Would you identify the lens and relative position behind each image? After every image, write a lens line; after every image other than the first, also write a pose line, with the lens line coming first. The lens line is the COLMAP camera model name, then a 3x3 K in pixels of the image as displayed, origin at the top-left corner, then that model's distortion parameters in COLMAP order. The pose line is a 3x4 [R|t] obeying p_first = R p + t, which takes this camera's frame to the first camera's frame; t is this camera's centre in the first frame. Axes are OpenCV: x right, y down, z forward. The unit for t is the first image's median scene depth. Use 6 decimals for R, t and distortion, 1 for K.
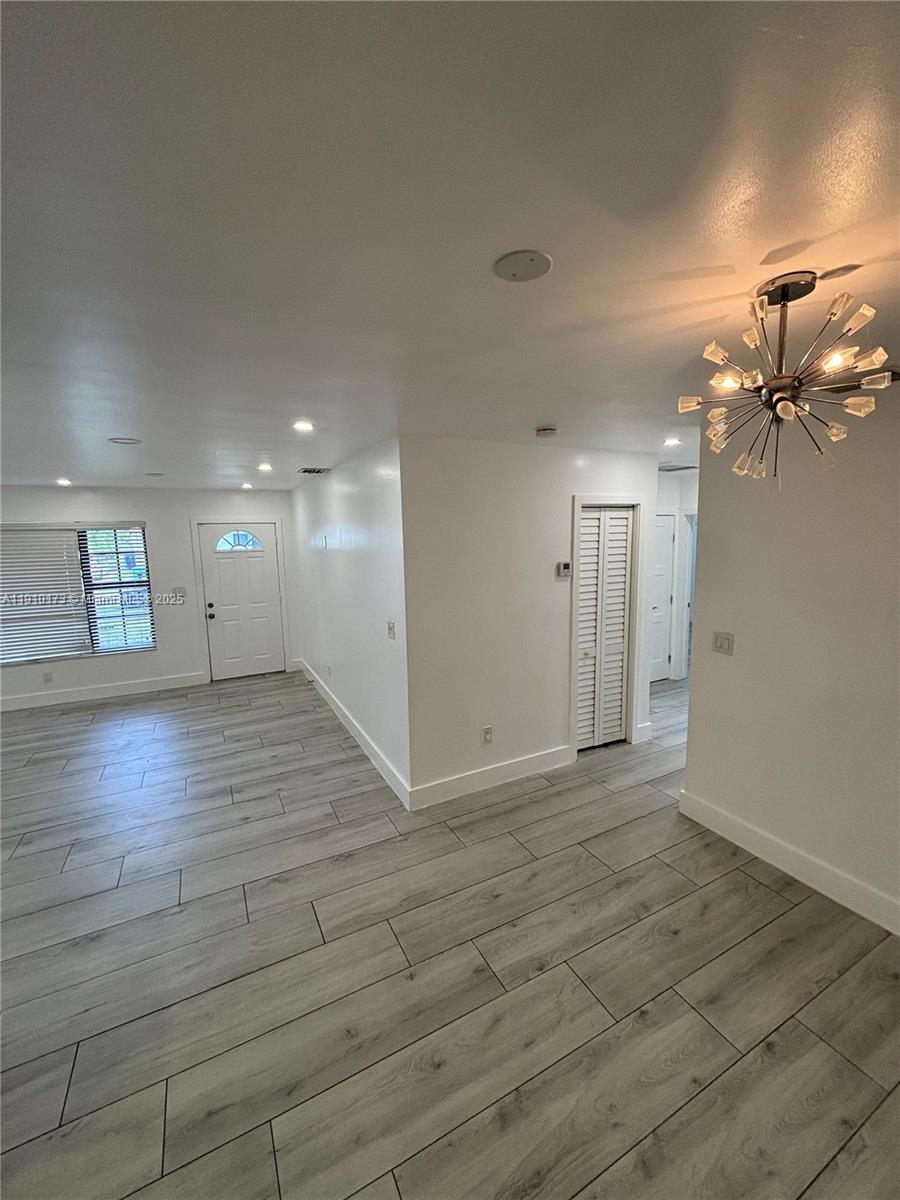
lens RADIAL K [[482.5, 0, 450.1], [0, 482.5, 600.3], [0, 0, 1]] dist [-0.006145, 0.001722]
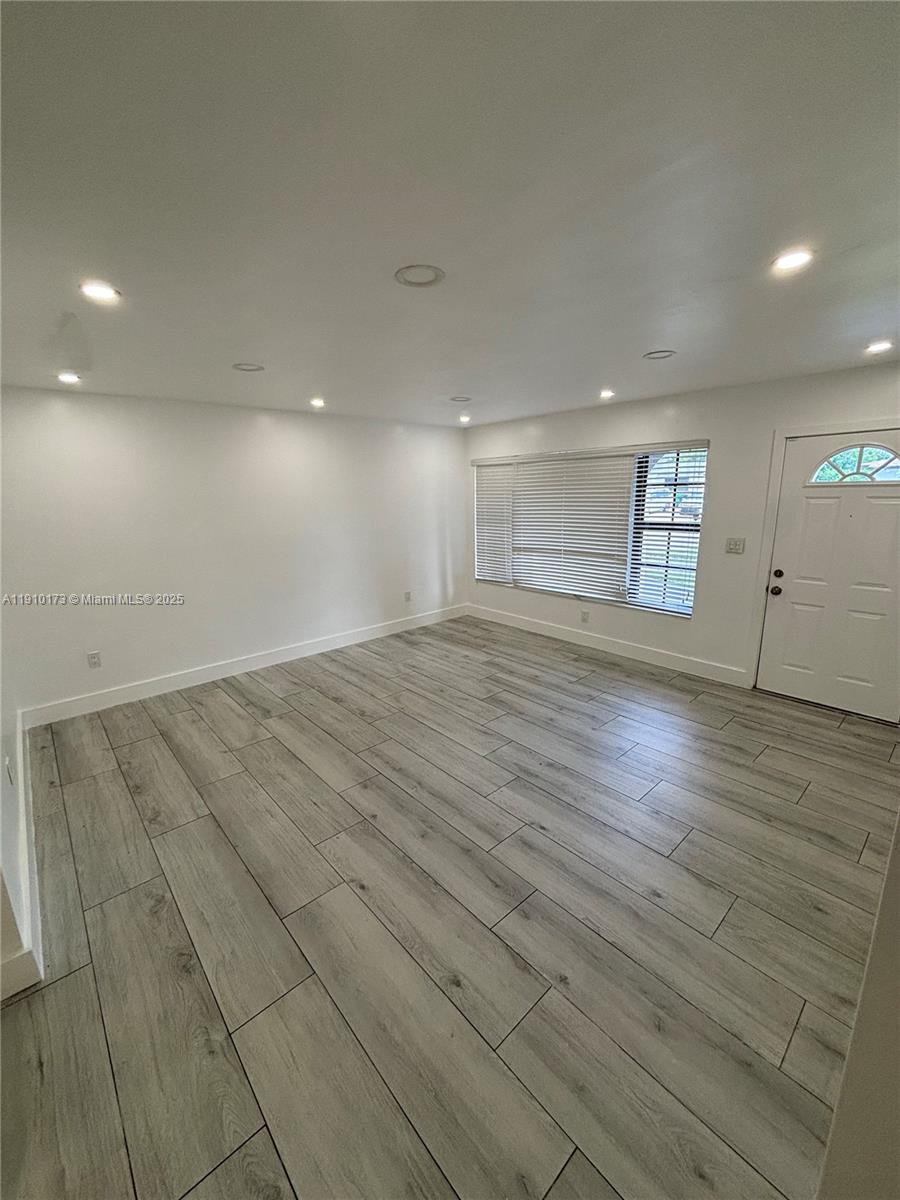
lens RADIAL K [[482.5, 0, 445.8], [0, 482.5, 598.8], [0, 0, 1]] dist [-0.006145, 0.001722]
pose [[0.245364, 0.231019, -0.941502, -0.013413], [-0.120636, 0.970918, 0.206799, -0.037196], [0.961896, 0.062838, 0.266098, 0.464028]]
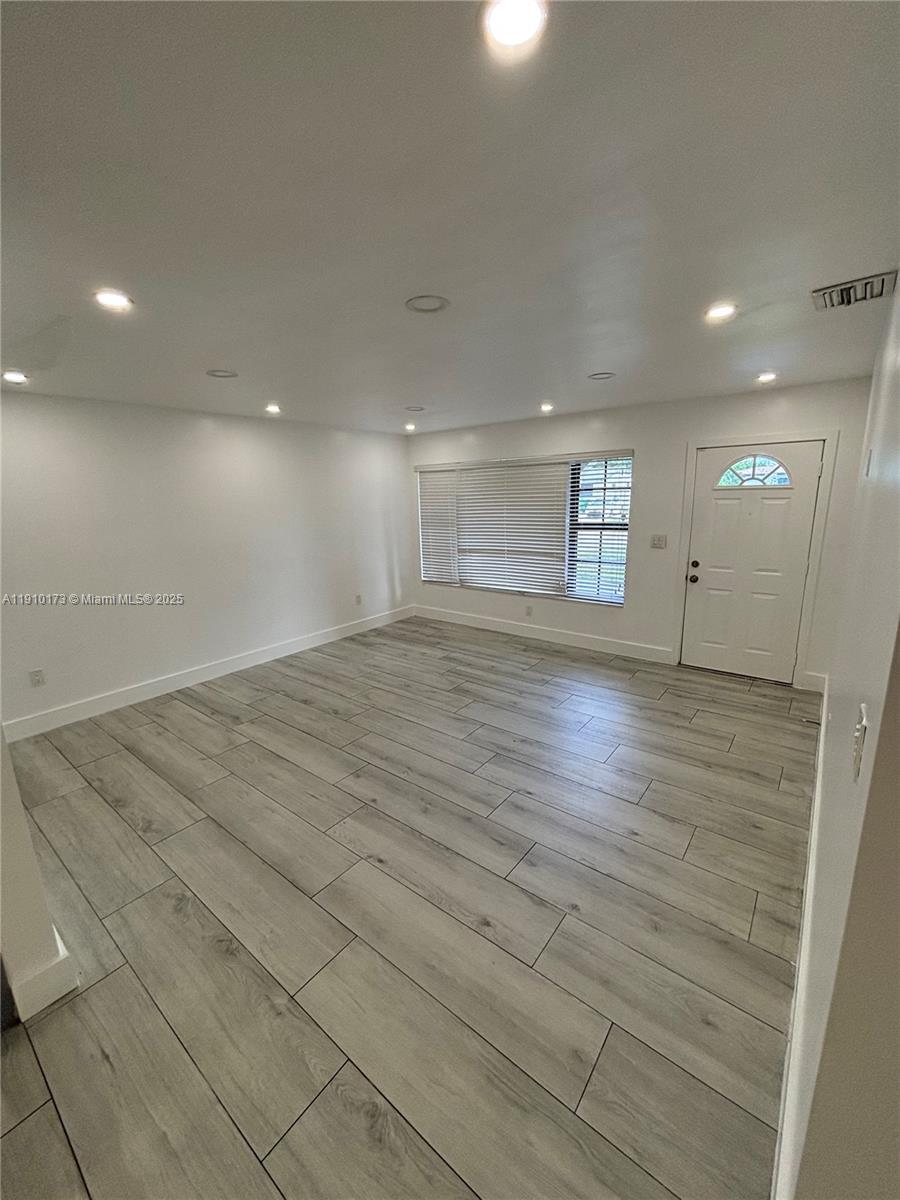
lens RADIAL K [[482.5, 0, 446.2], [0, 482.5, 599.2], [0, 0, 1]] dist [-0.006145, 0.001722]
pose [[0.408125, 0.206684, -0.889222, 0.005957], [-0.112034, 0.978012, 0.175902, -0.025453], [0.906026, 0.027833, 0.422306, 0.388412]]
